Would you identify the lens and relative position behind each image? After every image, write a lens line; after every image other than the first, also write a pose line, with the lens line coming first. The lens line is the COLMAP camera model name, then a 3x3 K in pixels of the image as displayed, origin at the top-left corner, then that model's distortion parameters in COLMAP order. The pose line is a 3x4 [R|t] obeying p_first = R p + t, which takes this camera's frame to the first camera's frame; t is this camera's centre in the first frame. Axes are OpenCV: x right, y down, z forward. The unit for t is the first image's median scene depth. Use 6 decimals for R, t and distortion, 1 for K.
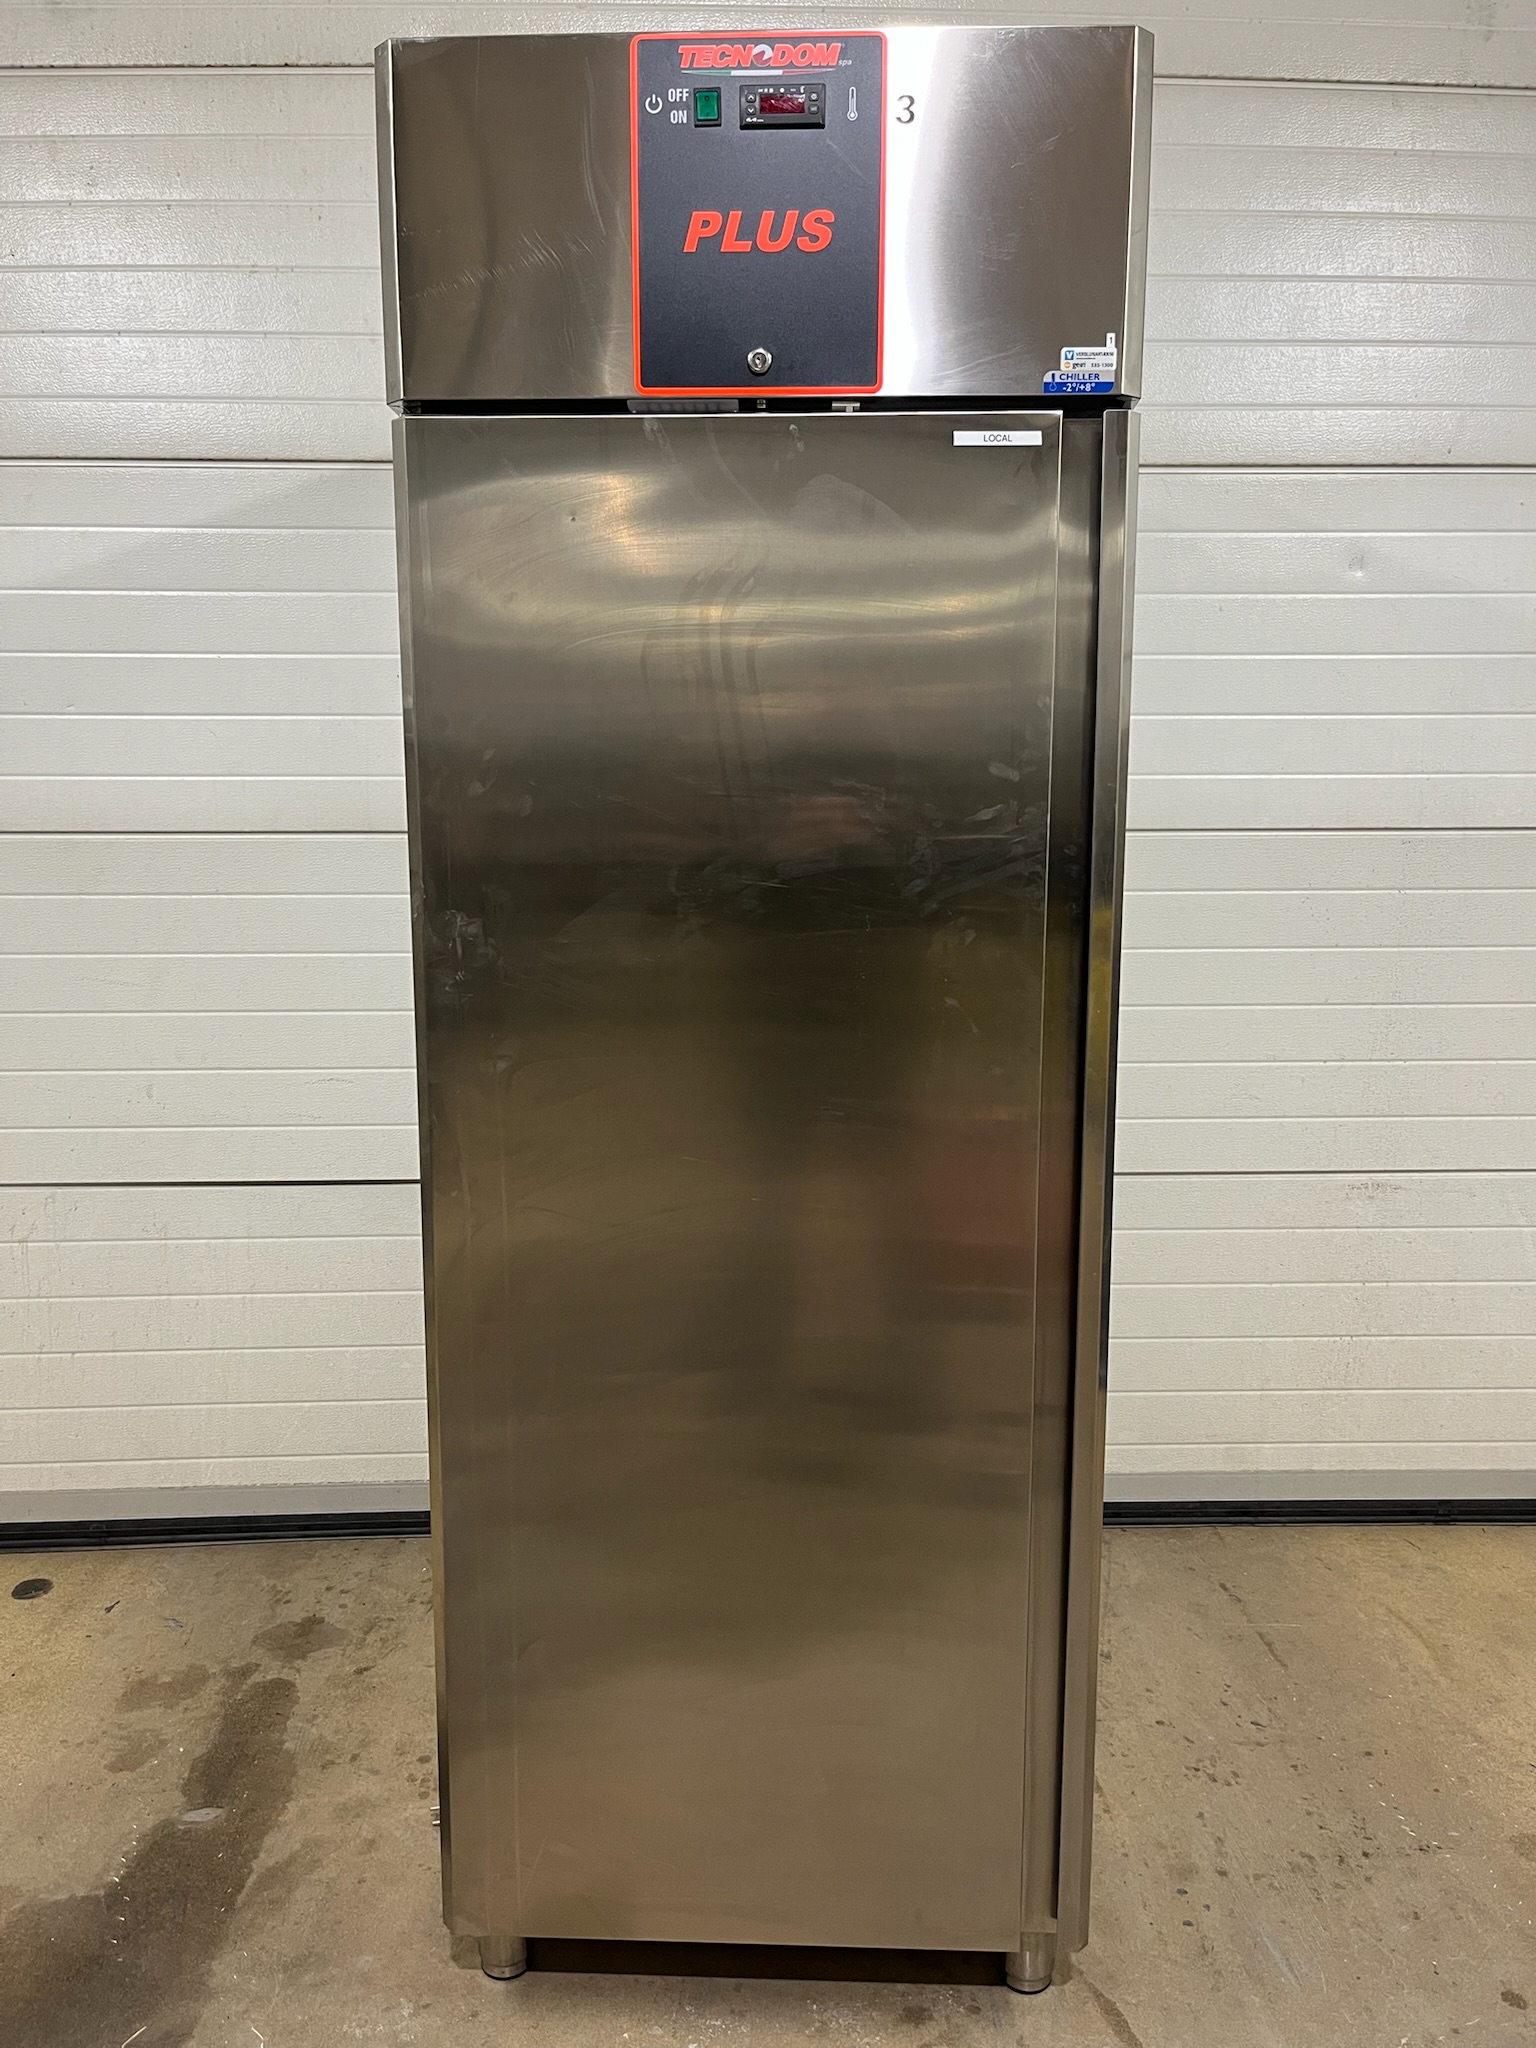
lens RADIAL K [[1538.3, 0, 769.3], [0, 1538.3, 1029.6], [0, 0, 1]] dist [0.004136, -0.008504]
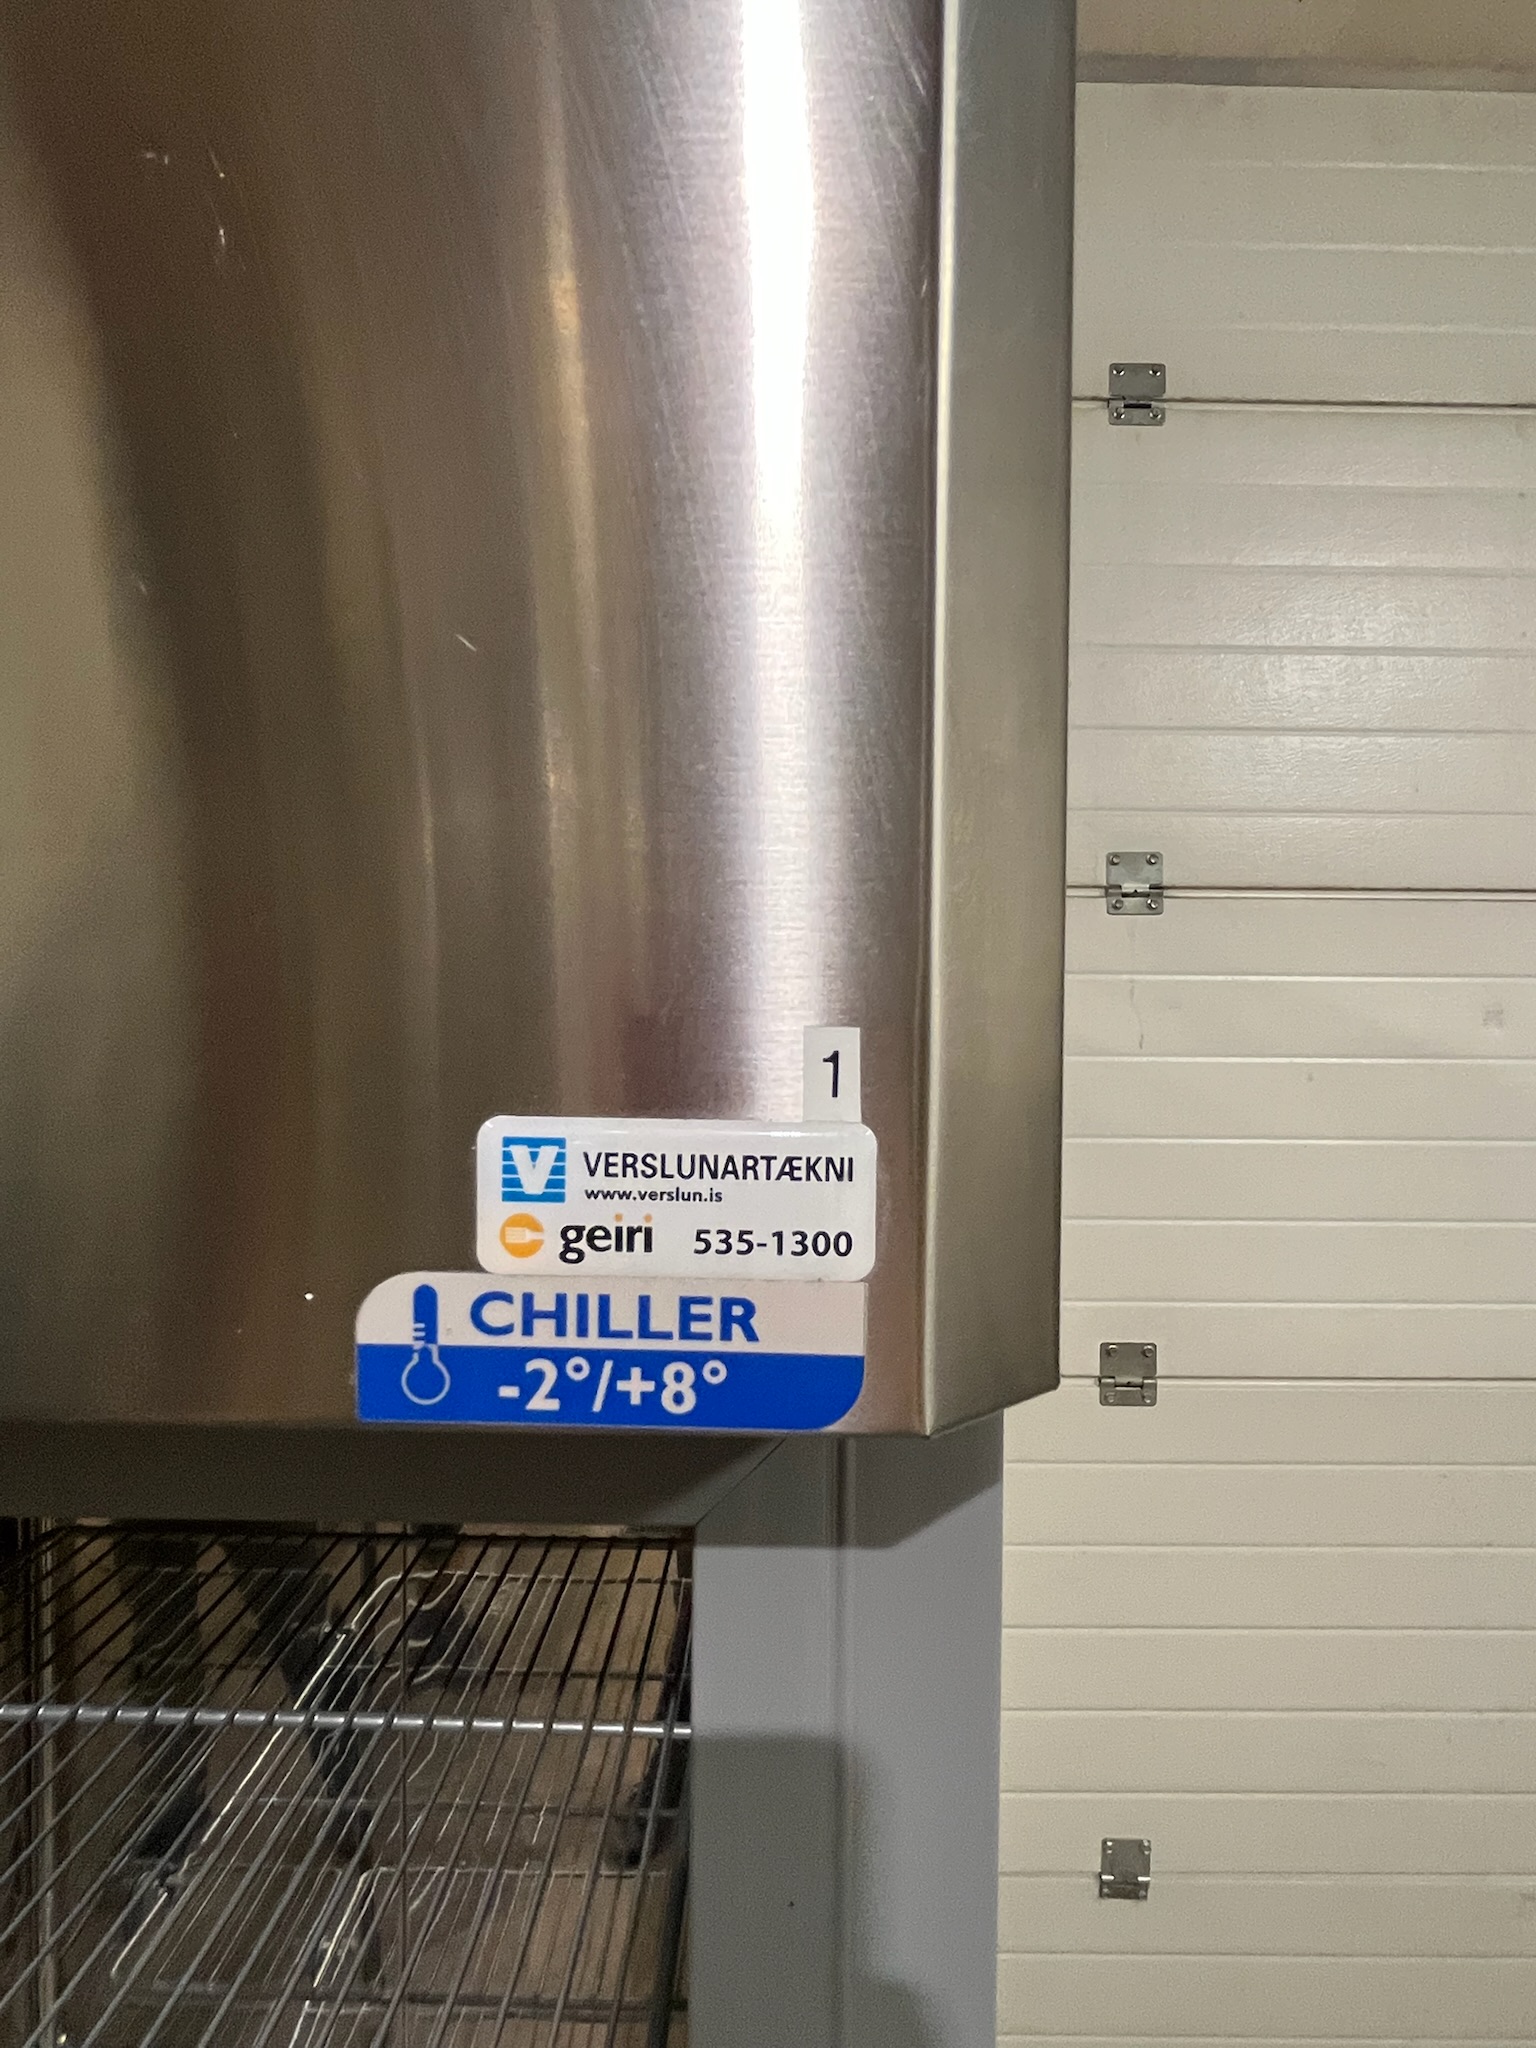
lens RADIAL K [[1128.6, 0, 762.1], [0, 1128.6, 1021.2], [0, 0, 1]] dist [-0.004645, 0.000581]
pose [[0.999790, 0.000161, 0.020508, 0.215146], [0.002553, 0.991210, -0.132270, -0.442002], [-0.020349, 0.132295, 0.991002, 0.906539]]
